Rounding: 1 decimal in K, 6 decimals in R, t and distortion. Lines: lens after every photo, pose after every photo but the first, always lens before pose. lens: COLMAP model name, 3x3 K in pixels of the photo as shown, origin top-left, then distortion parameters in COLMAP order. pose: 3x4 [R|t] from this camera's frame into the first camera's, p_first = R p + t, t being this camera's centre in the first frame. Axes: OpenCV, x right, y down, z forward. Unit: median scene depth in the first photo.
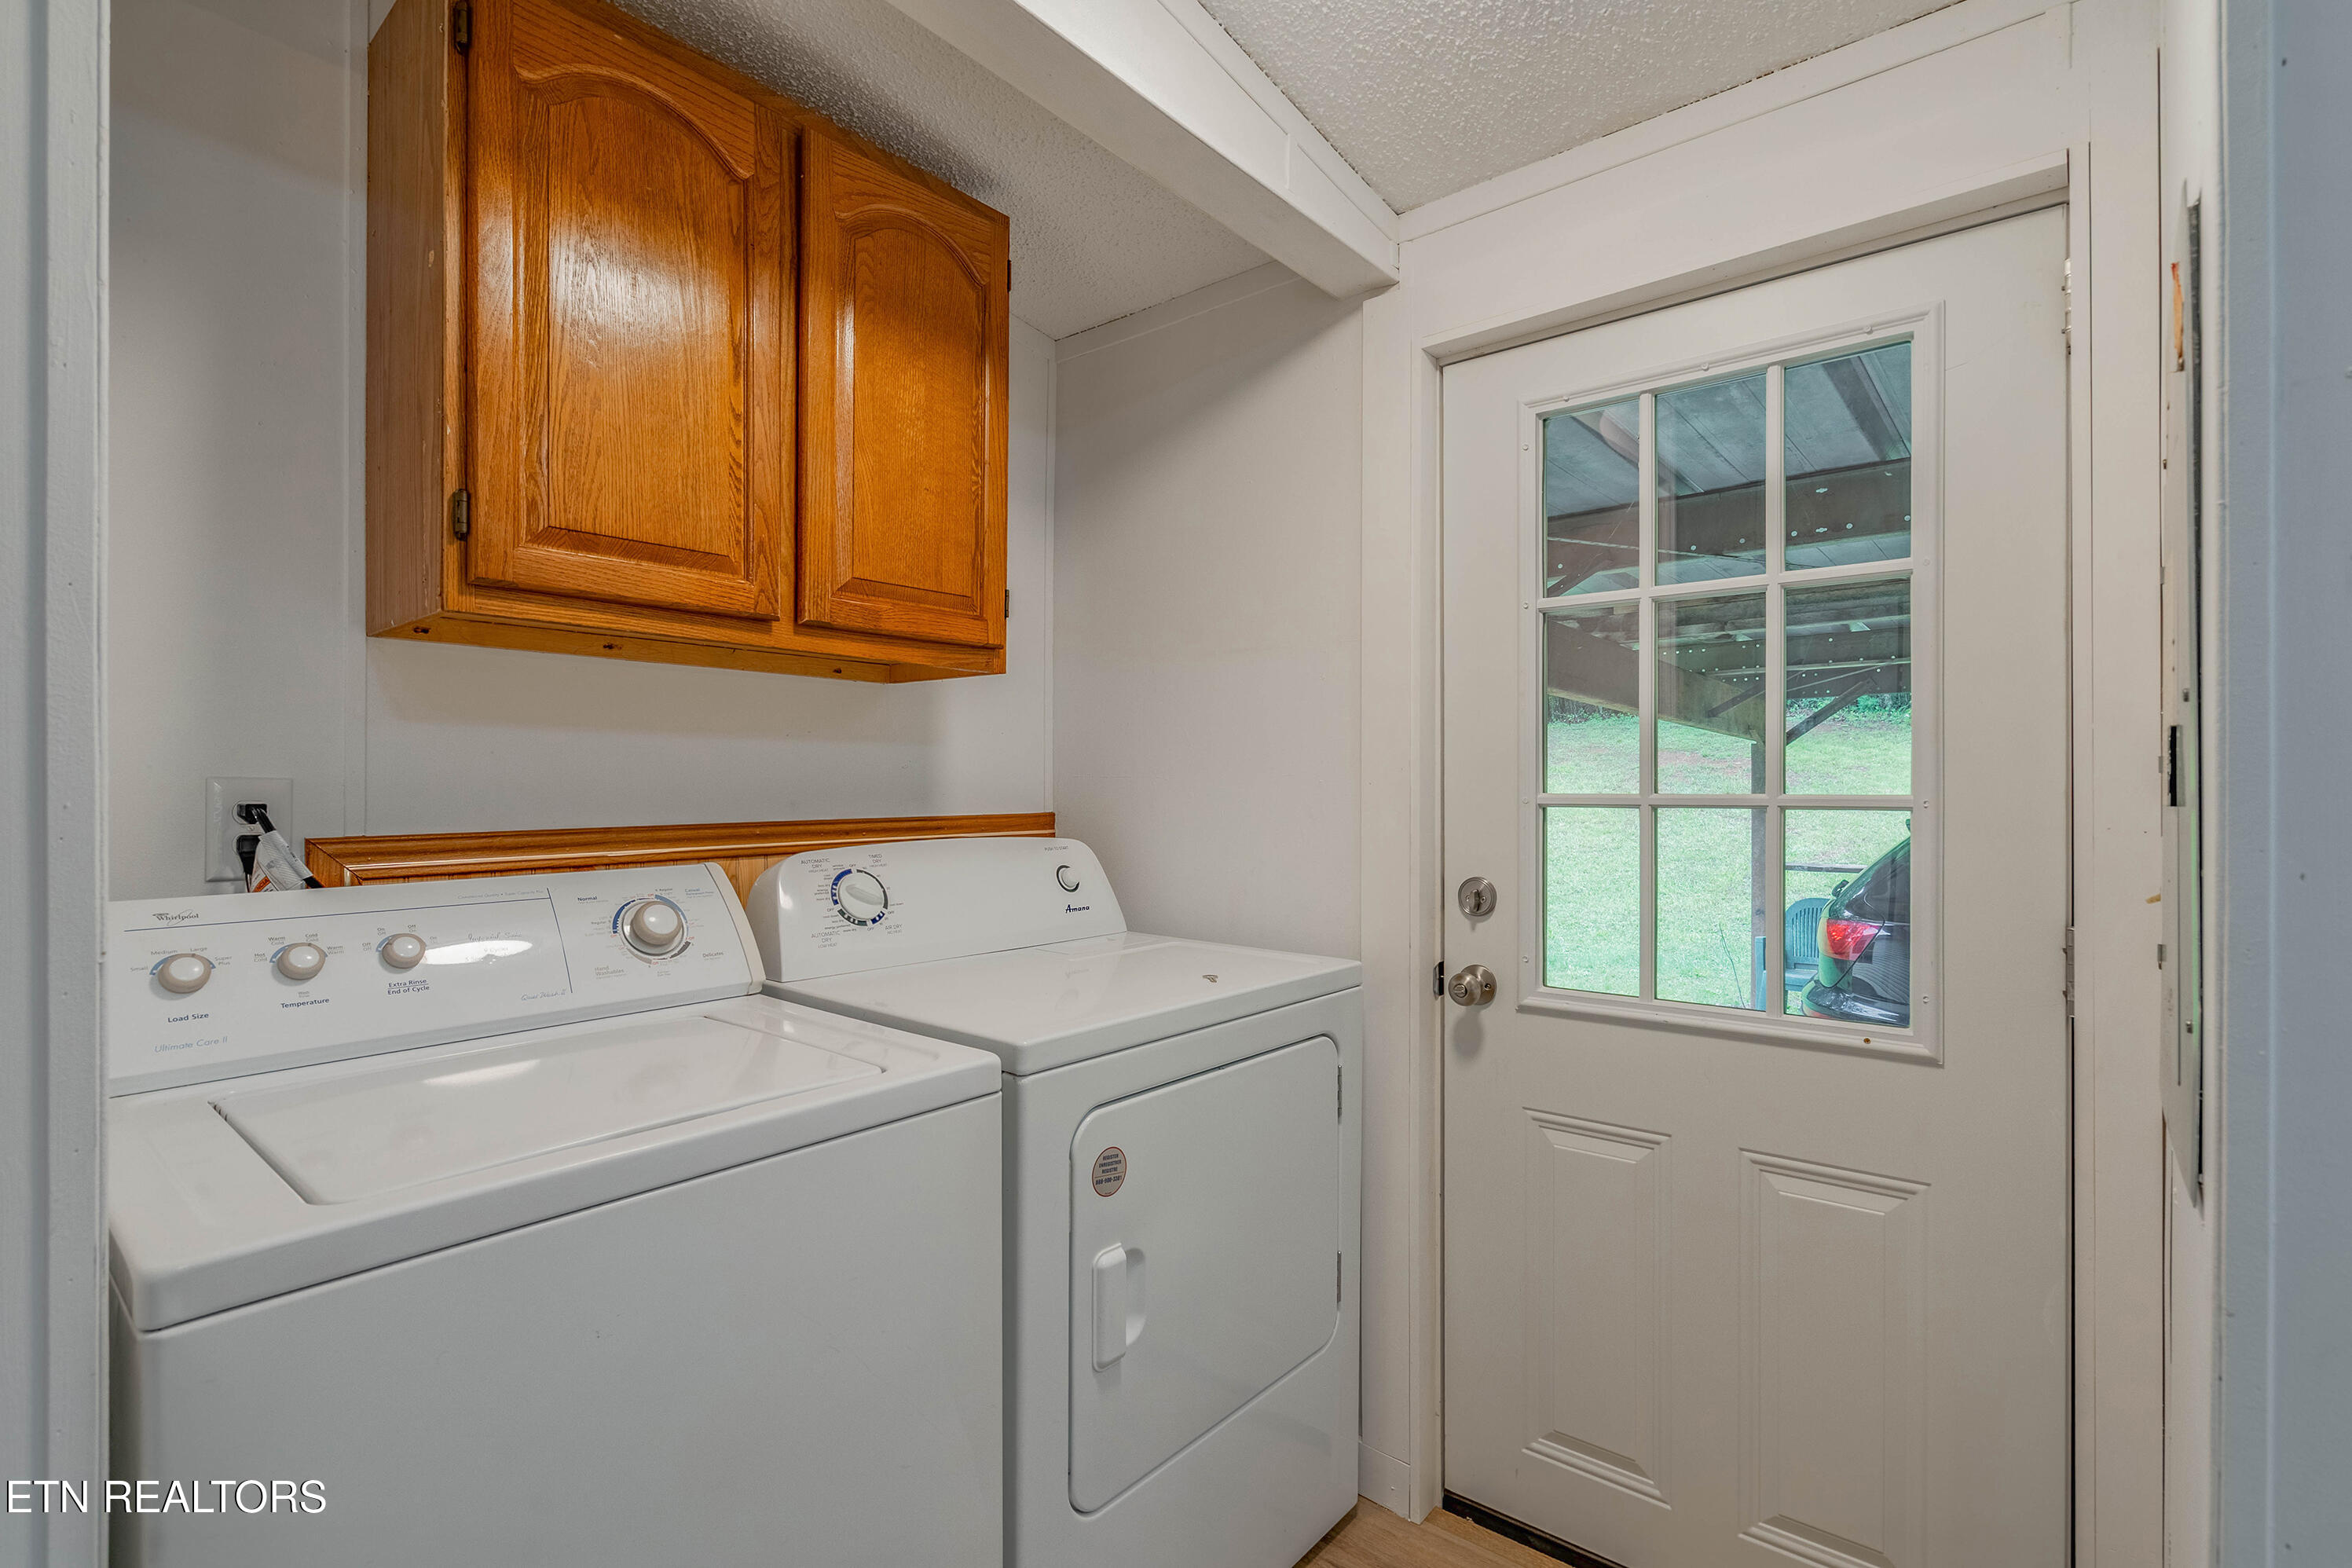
lens RADIAL K [[1078.9, 0, 1182.4], [0, 1078.9, 784.5], [0, 0, 1]] dist [-0.000338, 0.000002]
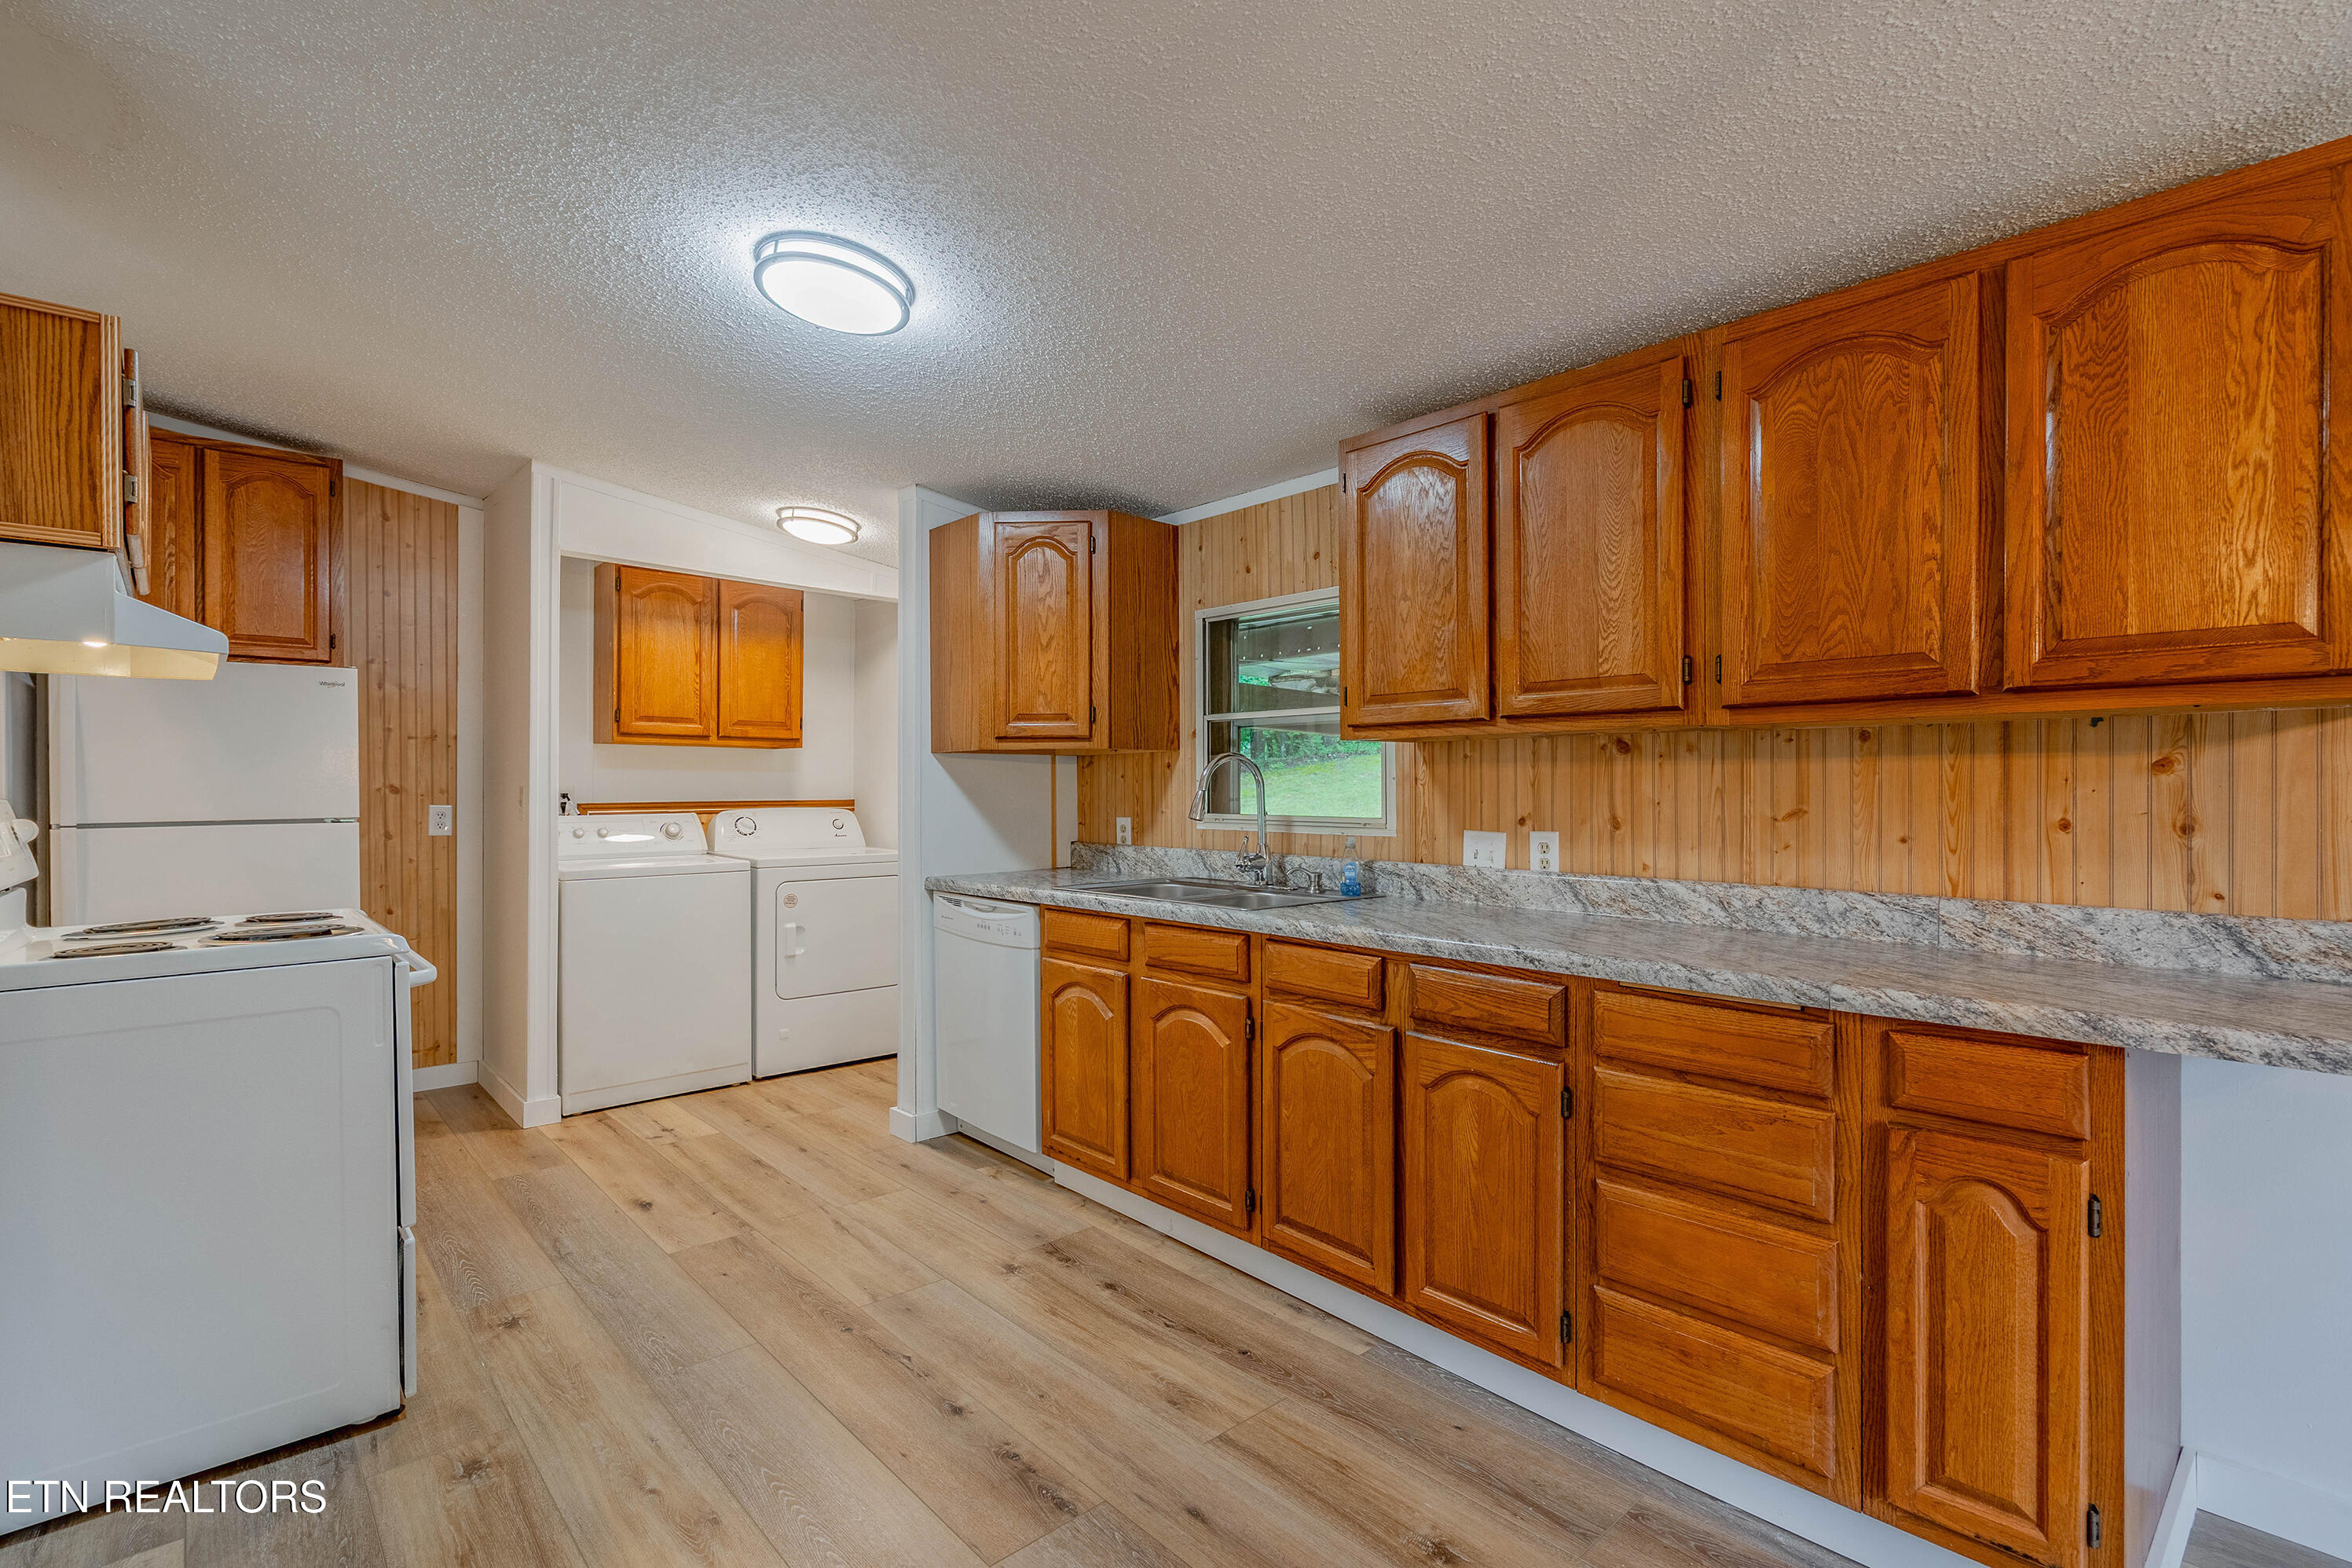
lens RADIAL K [[1078.9, 0, 1168.2], [0, 1078.9, 787.6], [0, 0, 1]] dist [-0.000338, 0.000002]
pose [[0.991075, 0.004272, -0.133237, 1.401591], [-0.003754, 0.999984, 0.004135, -0.019696], [0.133253, -0.003598, 0.991076, -1.996270]]
